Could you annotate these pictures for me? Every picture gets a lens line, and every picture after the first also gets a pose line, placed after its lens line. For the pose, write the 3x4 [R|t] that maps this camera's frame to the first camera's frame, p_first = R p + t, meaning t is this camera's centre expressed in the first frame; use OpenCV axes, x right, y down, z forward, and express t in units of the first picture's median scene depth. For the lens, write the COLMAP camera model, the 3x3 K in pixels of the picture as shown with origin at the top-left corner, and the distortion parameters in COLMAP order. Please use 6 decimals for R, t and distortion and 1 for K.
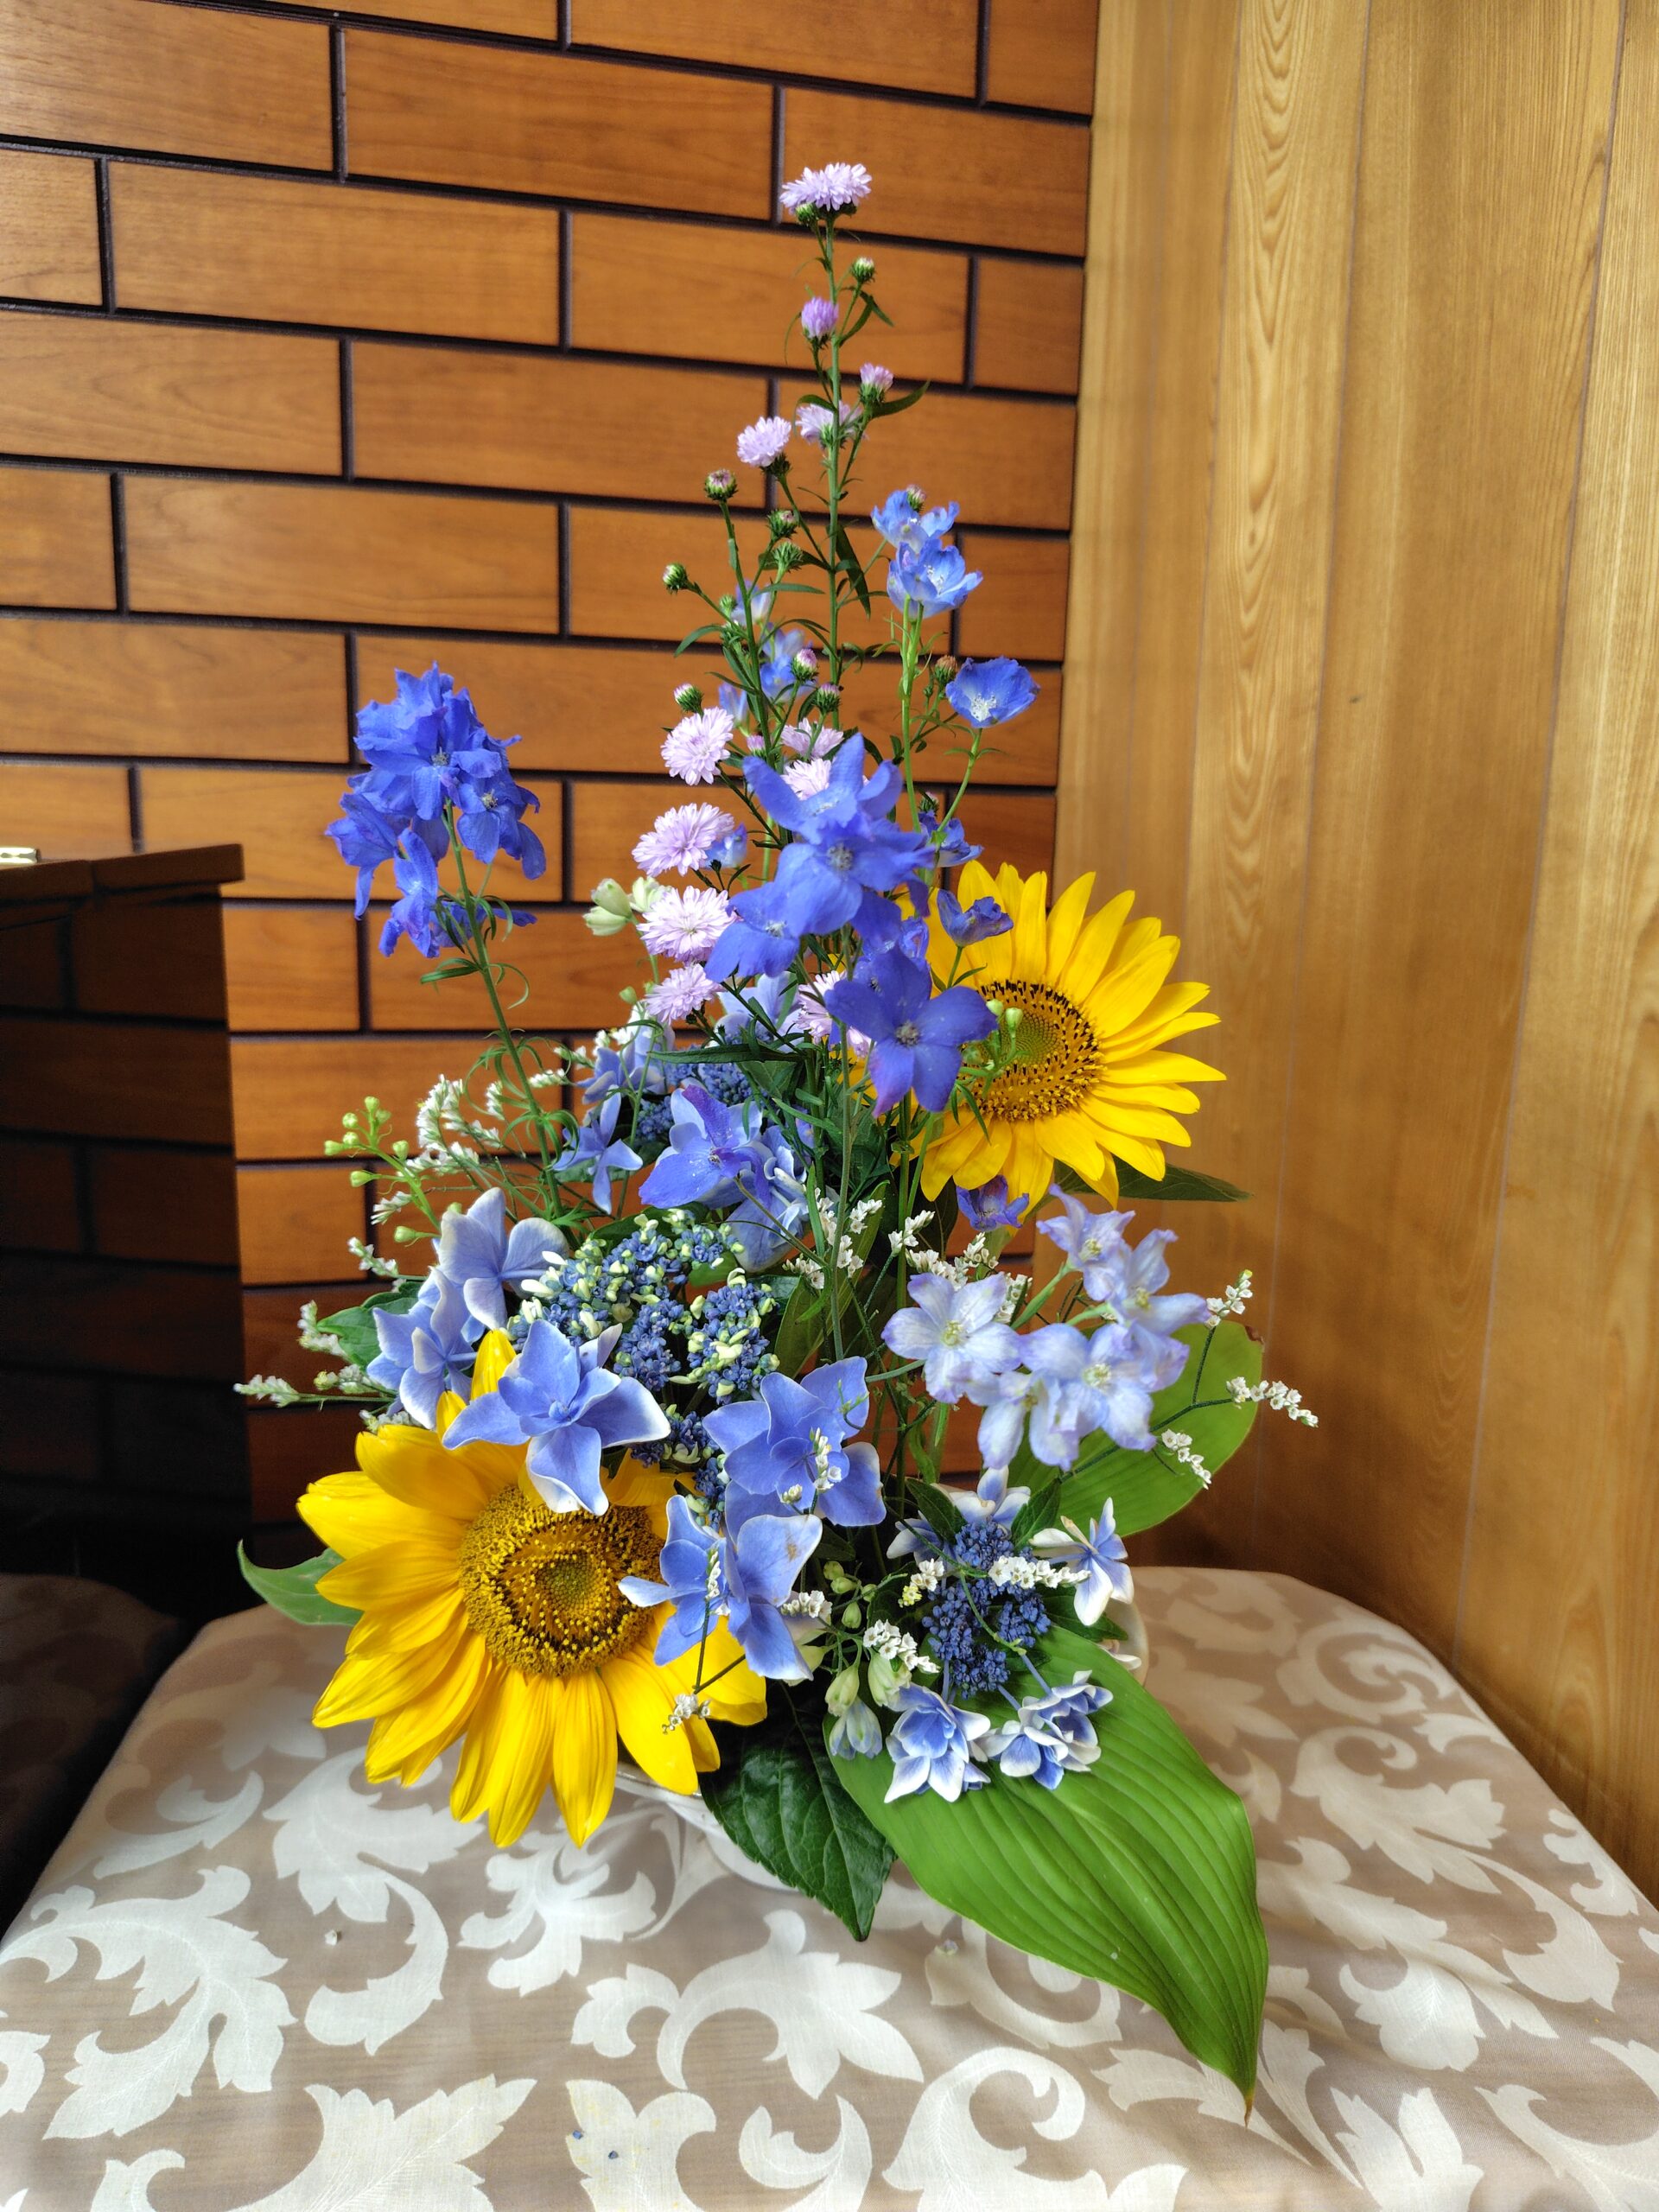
lens RADIAL K [[1516.7, 0, 847.5], [0, 1516.7, 1130.7], [0, 0, 1]] dist [-0.009083, -0.017321]
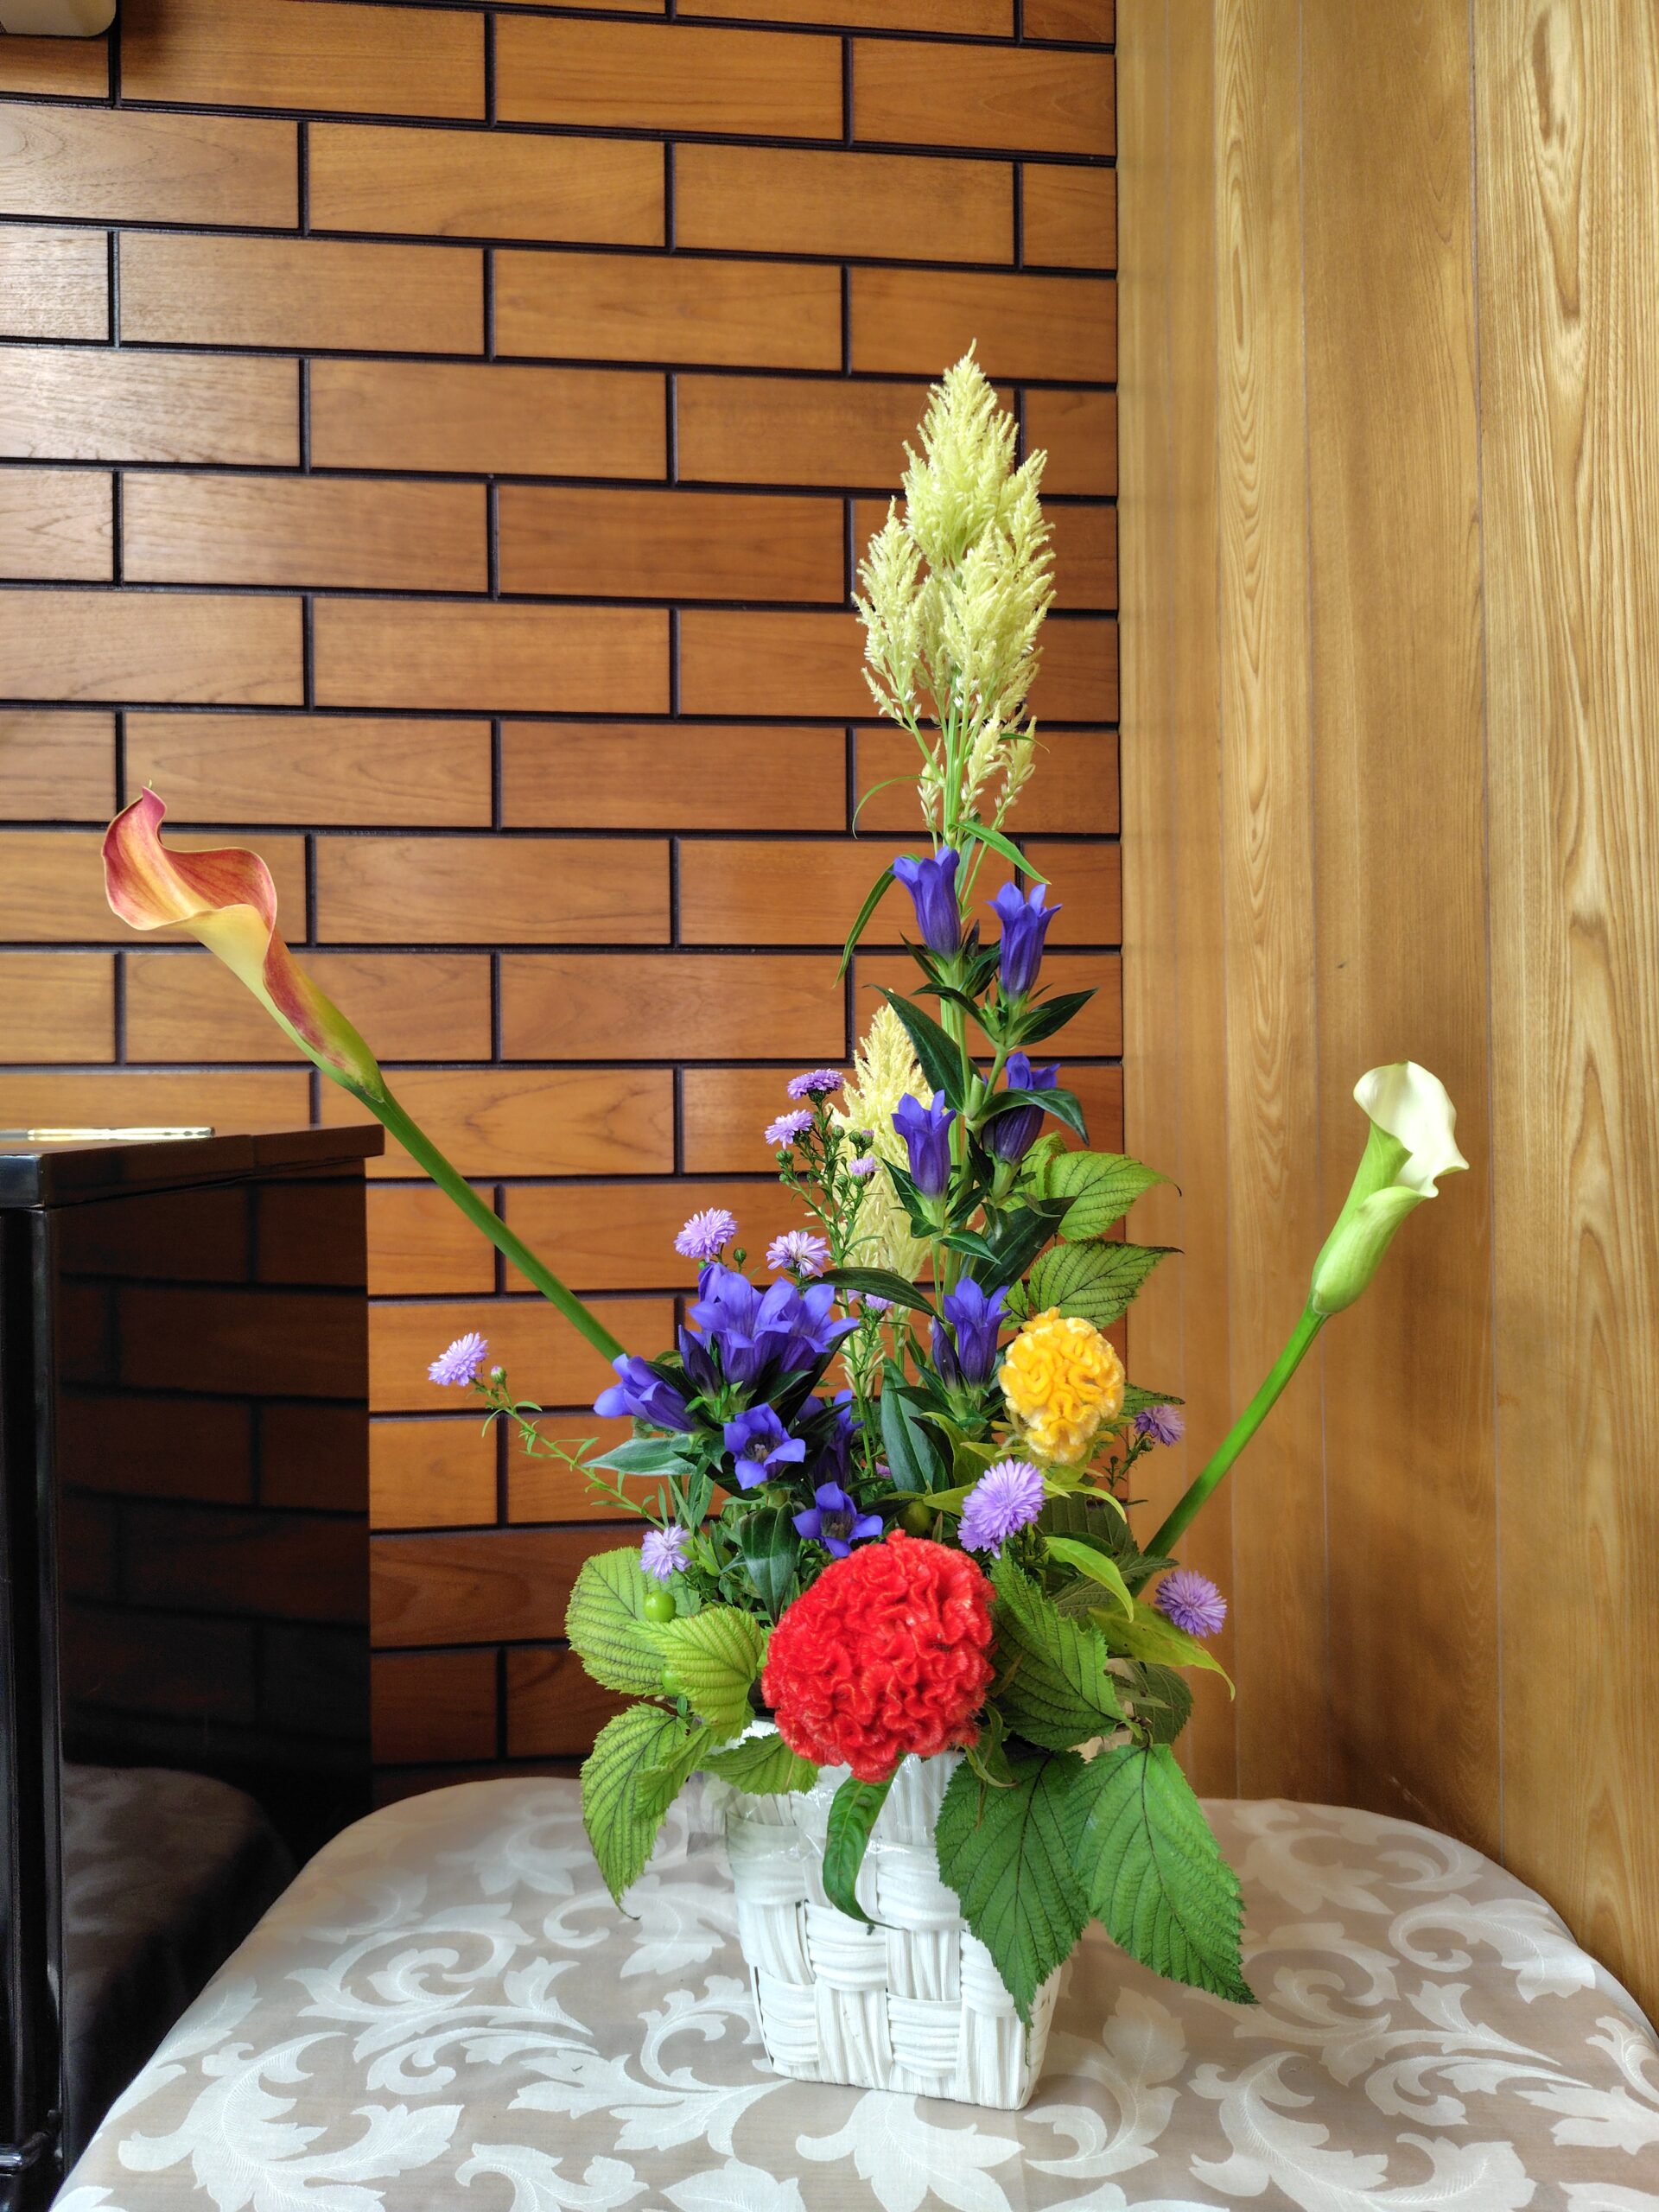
lens RADIAL K [[1516.7, 0, 827.2], [0, 1516.7, 1138.4], [0, 0, 1]] dist [-0.009083, -0.017321]
pose [[0.991666, -0.033769, -0.124329, 0.075311], [0.010301, 0.982730, -0.184757, 0.036689], [0.128421, 0.181937, 0.974888, -0.098781]]
